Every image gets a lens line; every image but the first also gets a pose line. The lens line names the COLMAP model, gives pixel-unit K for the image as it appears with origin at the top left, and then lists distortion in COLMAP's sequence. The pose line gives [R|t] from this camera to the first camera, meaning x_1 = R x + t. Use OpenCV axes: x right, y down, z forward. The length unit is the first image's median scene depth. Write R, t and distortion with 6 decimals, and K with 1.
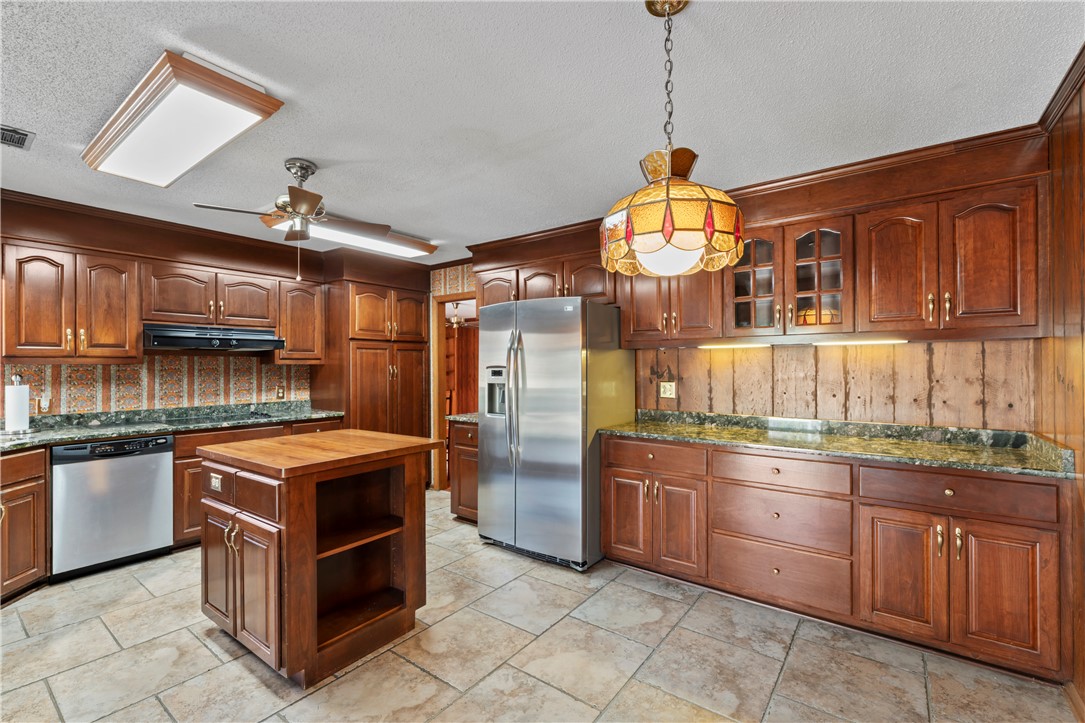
lens RADIAL K [[467.5, 0, 538.1], [0, 467.5, 366.4], [0, 0, 1]] dist [0.001248, 0.000911]
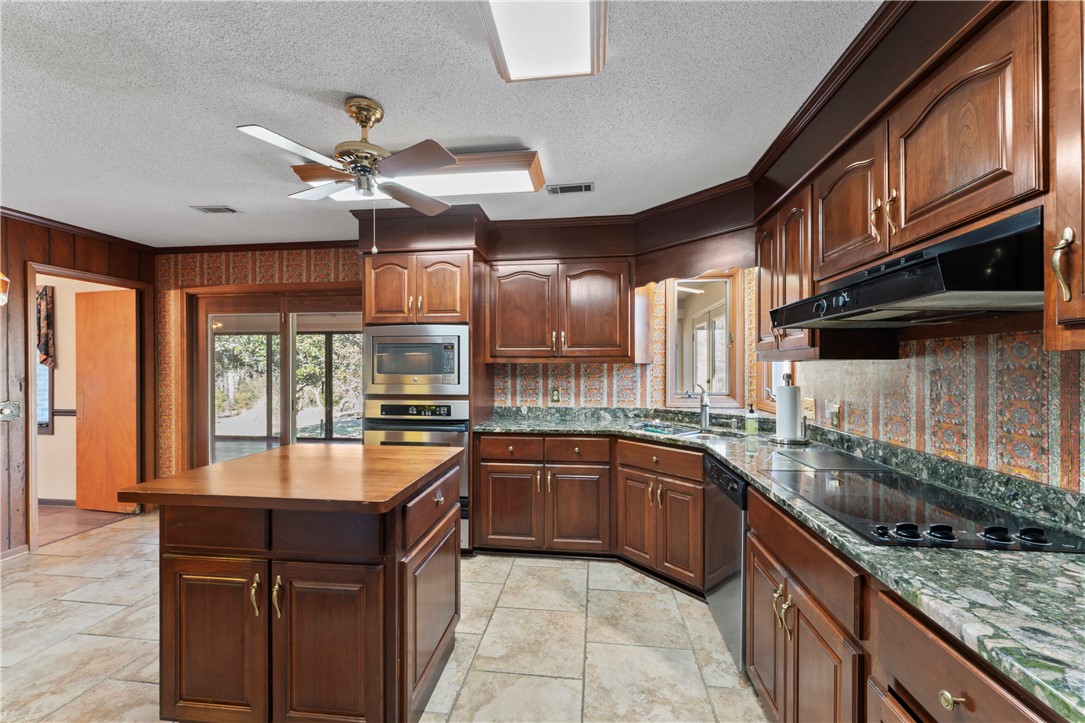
lens RADIAL K [[436.2, 0, 539.6], [0, 436.2, 369.8], [0, 0, 1]] dist [-0.002490, -0.000337]
pose [[-0.863900, 0.007899, -0.503602, -0.260887], [0.004201, 0.999955, 0.008478, 0.001966], [0.503646, 0.005208, -0.863894, 1.180905]]
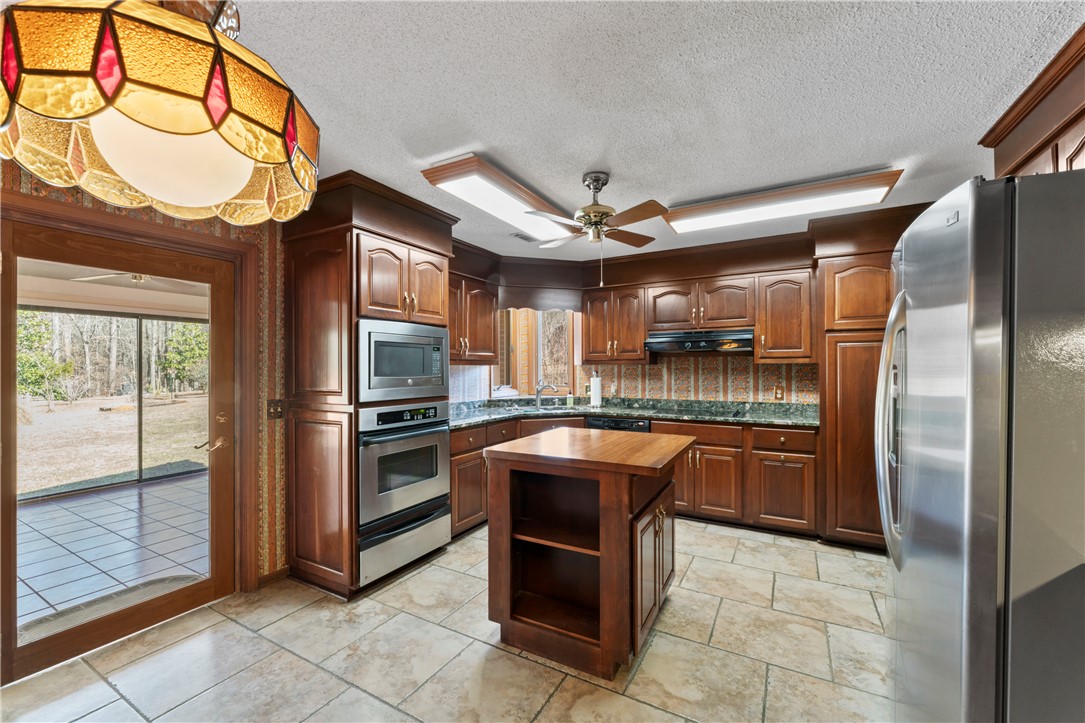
lens RADIAL K [[436.2, 0, 545.5], [0, 436.2, 367.9], [0, 0, 1]] dist [-0.002490, -0.000337]
pose [[0.138746, 0.004212, -0.990319, 0.307917], [0.003701, 0.999982, 0.004771, -0.001621], [0.990321, -0.004327, 0.138728, 0.493947]]
